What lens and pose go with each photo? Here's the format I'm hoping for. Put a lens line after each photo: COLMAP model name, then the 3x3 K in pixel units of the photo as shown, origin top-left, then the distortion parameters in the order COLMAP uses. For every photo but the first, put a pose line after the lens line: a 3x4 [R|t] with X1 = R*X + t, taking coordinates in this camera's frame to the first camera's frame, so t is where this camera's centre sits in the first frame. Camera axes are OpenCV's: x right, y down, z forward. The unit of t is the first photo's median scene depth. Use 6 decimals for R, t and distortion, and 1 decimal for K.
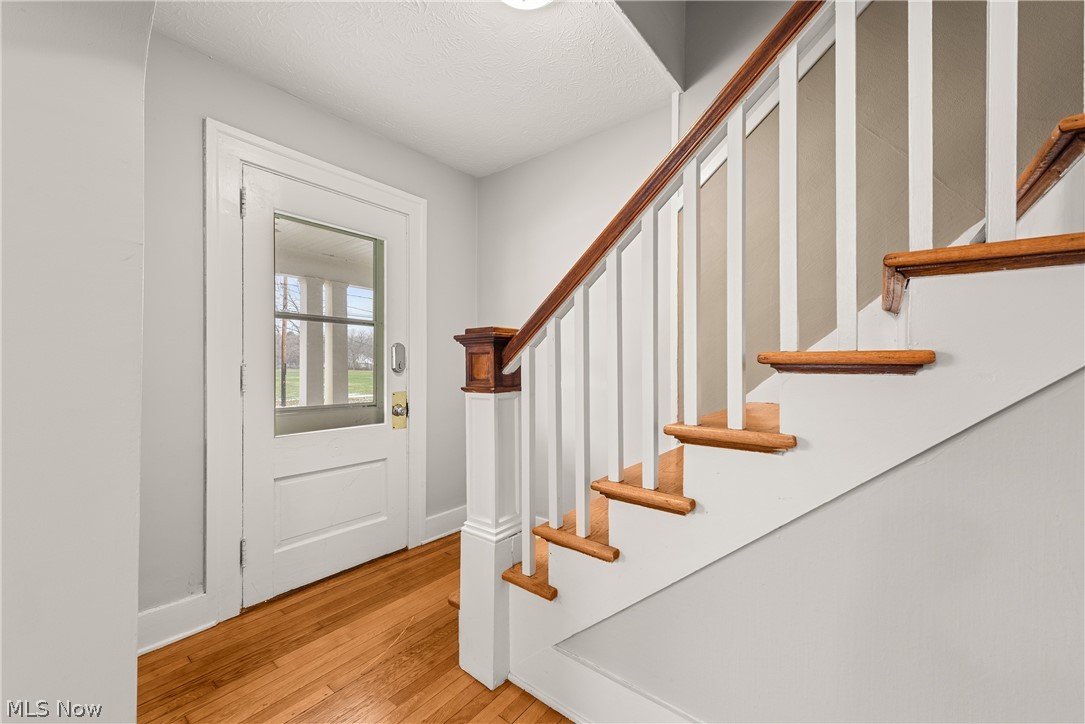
lens RADIAL K [[428.3, 0, 544.1], [0, 428.3, 364.0], [0, 0, 1]] dist [0.012259, -0.000153]
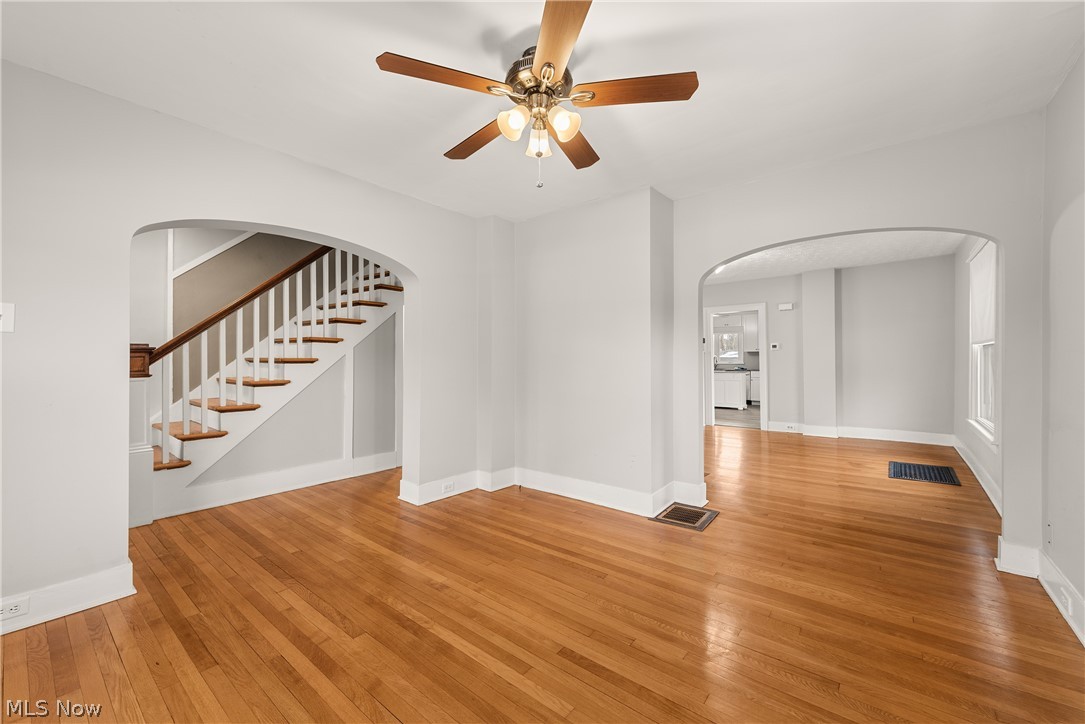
lens RADIAL K [[427.7, 0, 542.8], [0, 427.7, 355.8], [0, 0, 1]] dist [0.006856, -0.000137]
pose [[0.007840, 0.006208, 0.999950, -2.099717], [0.002328, 0.999978, -0.006227, -0.012743], [-0.999967, 0.002377, 0.007826, -0.838110]]
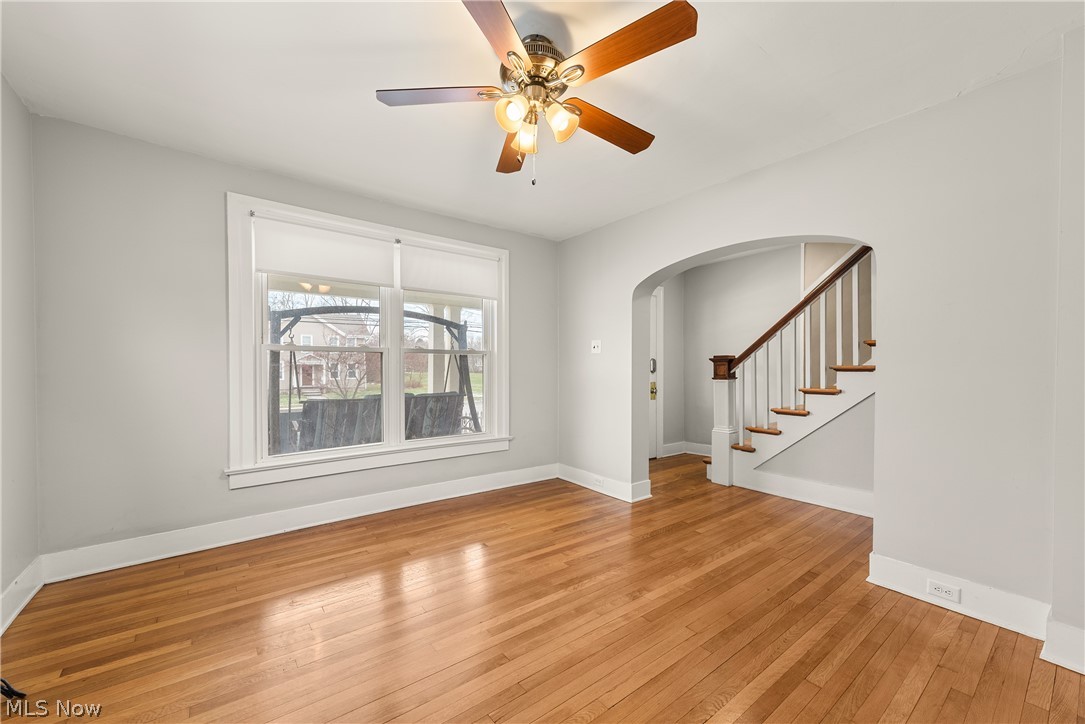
lens RADIAL K [[428.3, 0, 544.1], [0, 428.3, 364.0], [0, 0, 1]] dist [0.012259, -0.000153]
pose [[0.971846, -0.002396, -0.235604, -0.614709], [0.000056, 0.999951, -0.009936, -0.004812], [0.235616, 0.009643, 0.971798, -1.950839]]
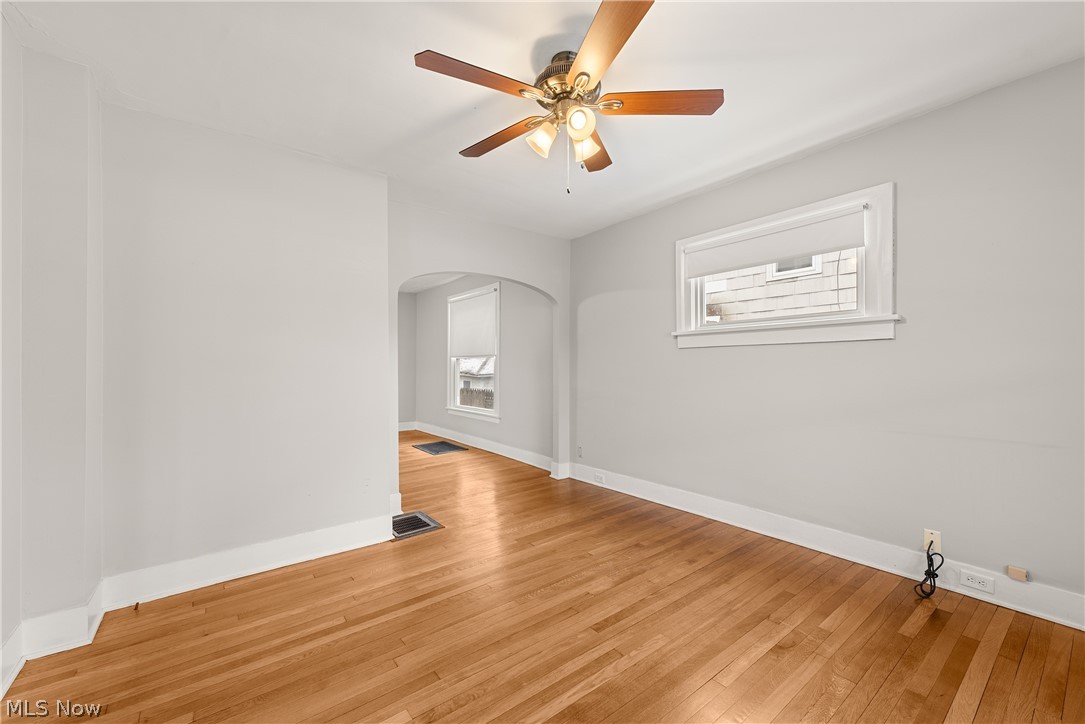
lens RADIAL K [[428.3, 0, 544.1], [0, 428.3, 364.0], [0, 0, 1]] dist [0.012259, -0.000153]
pose [[-0.970520, 0.005613, 0.240955, -1.140112], [0.003993, 0.999966, -0.007209, -0.007245], [-0.240988, -0.006035, -0.970509, 0.364691]]
